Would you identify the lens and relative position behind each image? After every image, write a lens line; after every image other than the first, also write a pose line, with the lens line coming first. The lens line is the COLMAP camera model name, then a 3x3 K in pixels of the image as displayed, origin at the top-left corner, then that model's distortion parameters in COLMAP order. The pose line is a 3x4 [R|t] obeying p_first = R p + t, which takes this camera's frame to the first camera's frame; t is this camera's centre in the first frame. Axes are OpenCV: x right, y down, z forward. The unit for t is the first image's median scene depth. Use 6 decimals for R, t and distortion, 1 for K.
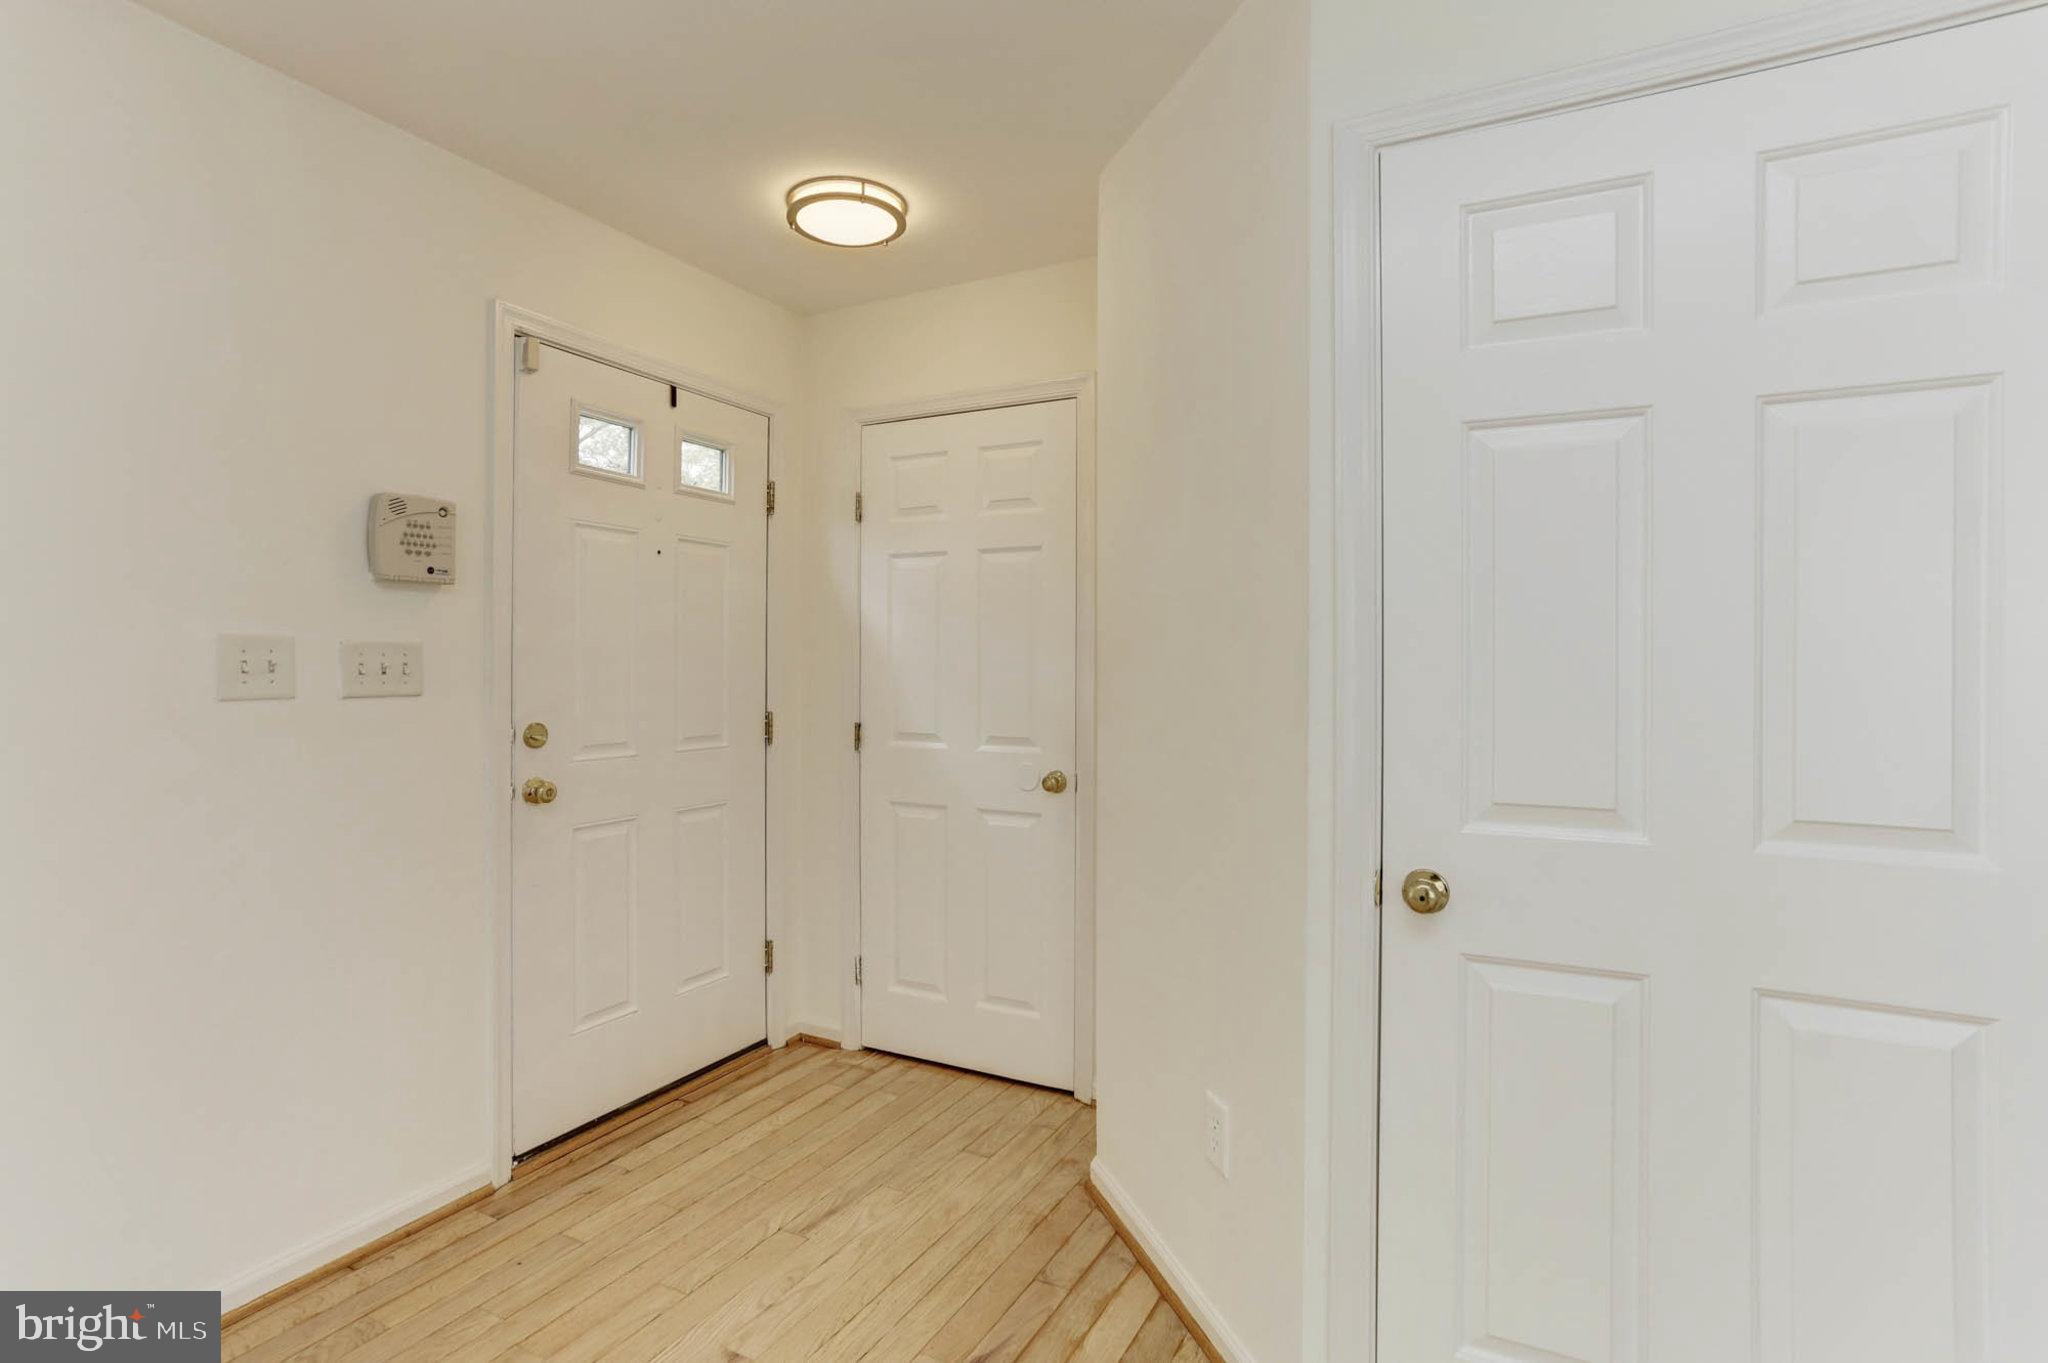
lens RADIAL K [[1002.7, 0, 1016.7], [0, 1002.7, 657.6], [0, 0, 1]] dist [-0.061020, 0.036088]
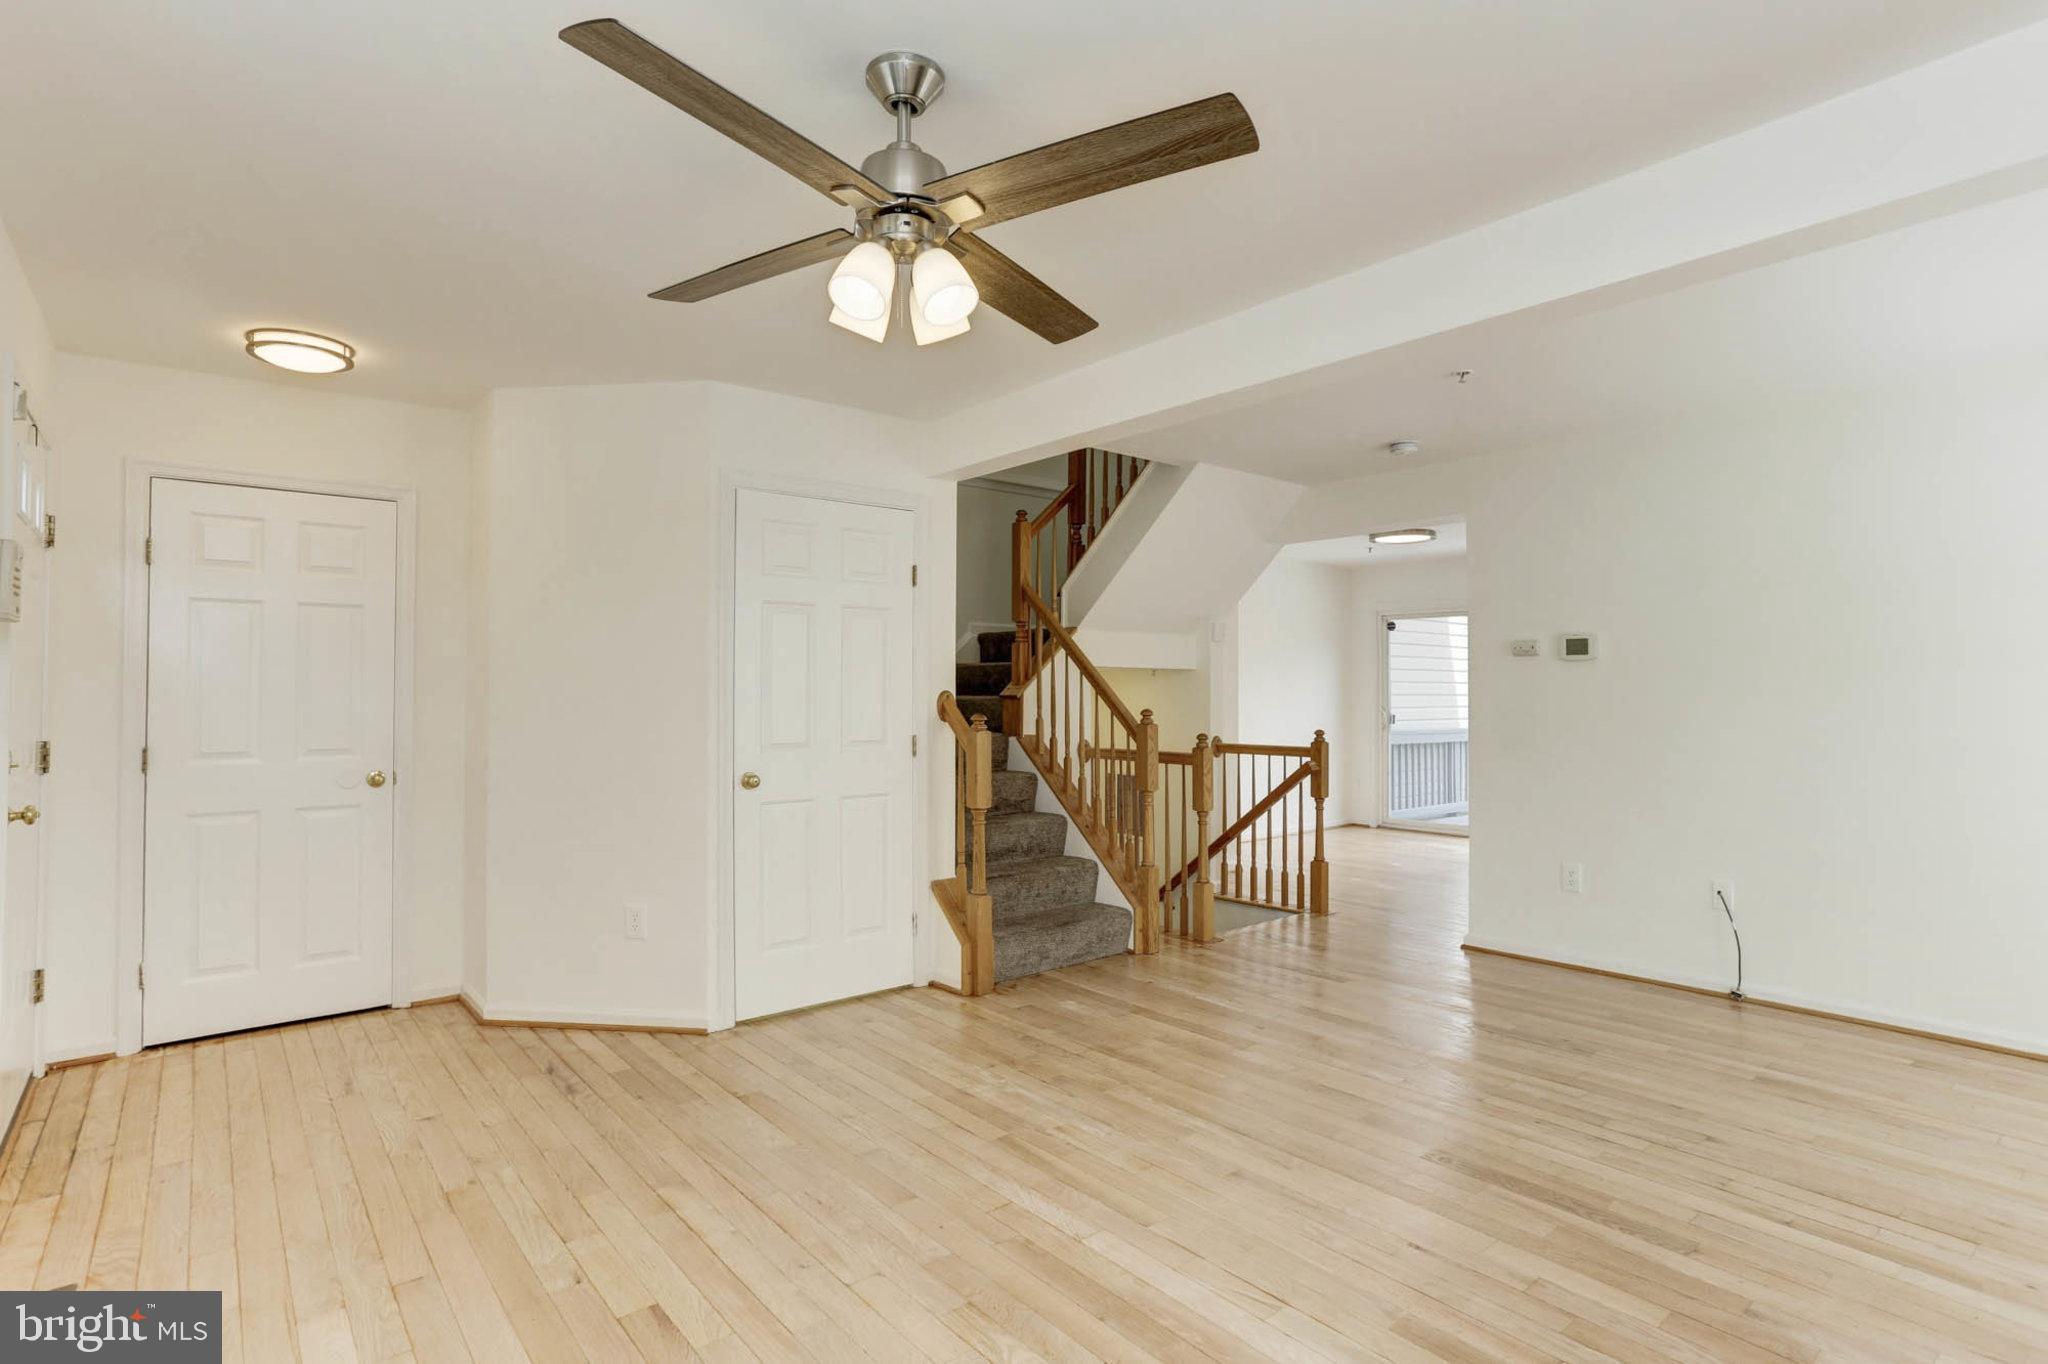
lens RADIAL K [[1093.0, 0, 1048.2], [0, 1093.0, 668.4], [0, 0, 1]] dist [-0.076123, 0.050558]
pose [[0.360023, 0.016133, 0.932804, -1.012994], [-0.001988, 0.999861, -0.016526, -0.004912], [-0.932941, 0.004095, 0.360005, -0.387723]]
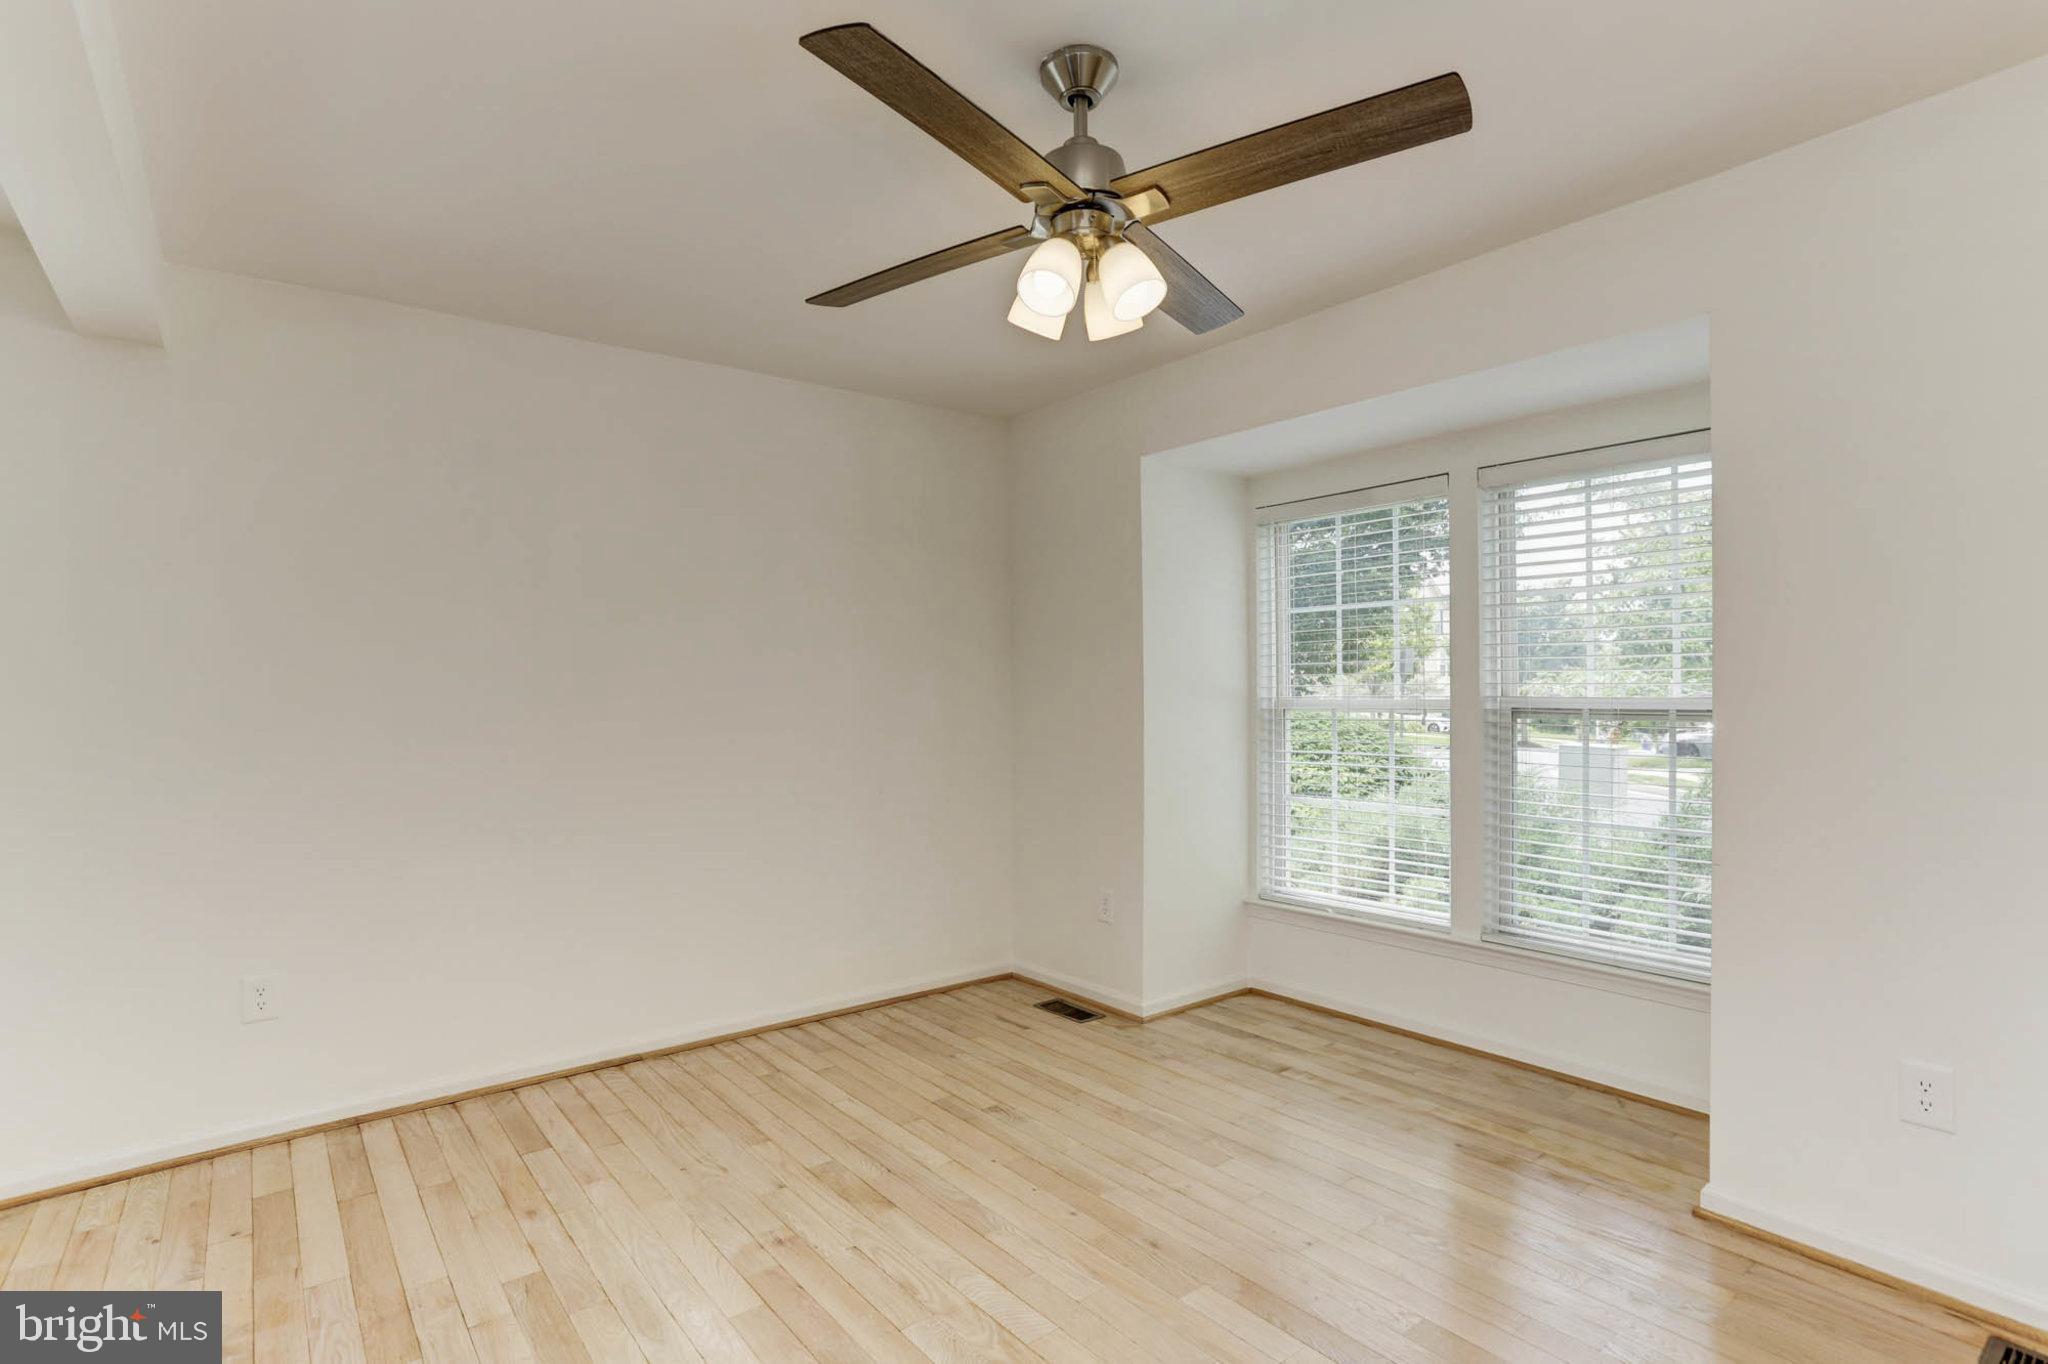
lens RADIAL K [[1000.6, 0, 1024.2], [0, 1000.6, 689.2], [0, 0, 1]] dist [-0.059401, 0.037308]
pose [[-0.417431, 0.000232, -0.908709, 0.312548], [0.011383, 0.999923, -0.004974, 0.002047], [0.908638, -0.012420, -0.417401, 0.219598]]
